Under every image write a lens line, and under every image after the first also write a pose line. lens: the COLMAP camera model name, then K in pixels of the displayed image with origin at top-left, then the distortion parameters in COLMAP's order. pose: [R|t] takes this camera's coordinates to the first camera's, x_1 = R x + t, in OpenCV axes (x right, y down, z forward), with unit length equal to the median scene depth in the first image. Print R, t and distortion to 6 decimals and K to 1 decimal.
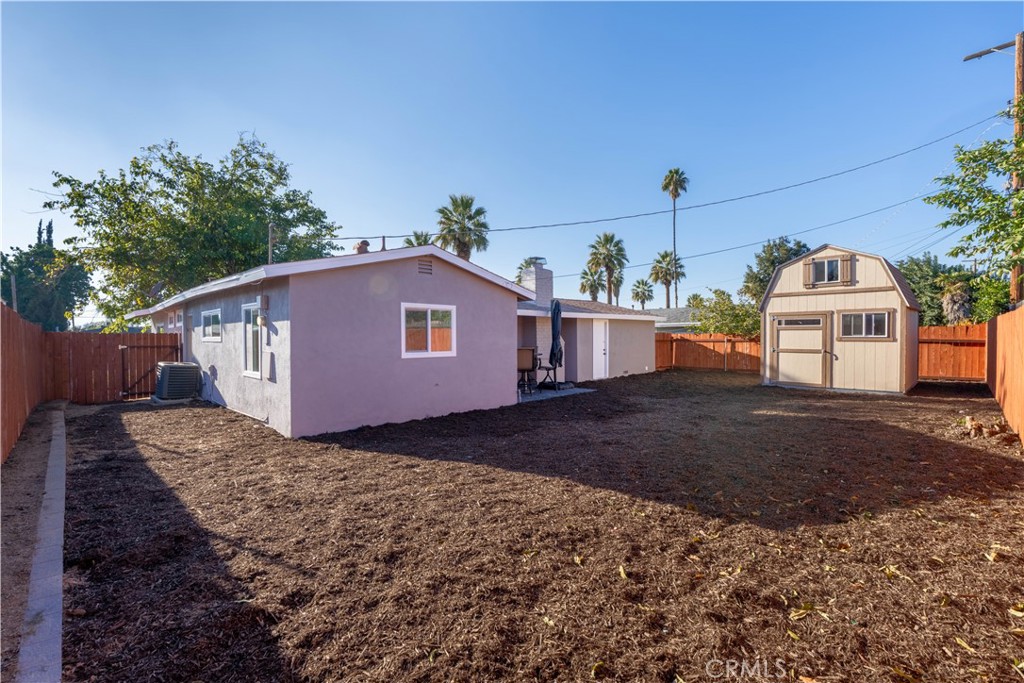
lens RADIAL K [[450.3, 0, 514.4], [0, 450.3, 341.6], [0, 0, 1]] dist [-0.002177, 0.000007]
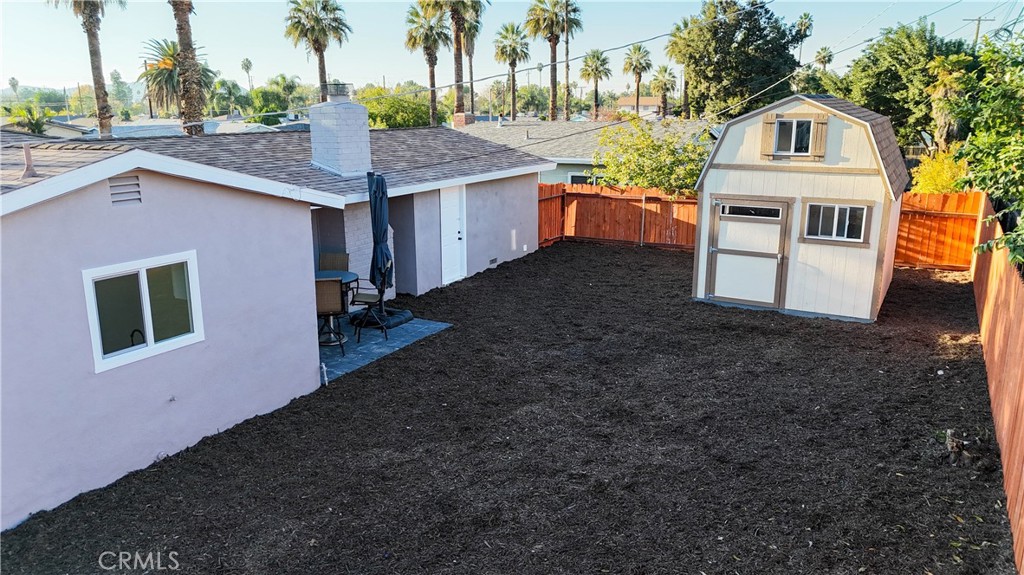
lens RADIAL K [[755.7, 0, 513.1], [0, 755.7, 286.5], [0, 0, 1]] dist [0.061202, -0.025569]
pose [[0.960876, -0.056642, 0.271124, -0.010163], [-0.003904, 0.976000, 0.217736, -0.146737], [-0.276950, -0.210275, 0.937594, 0.020594]]
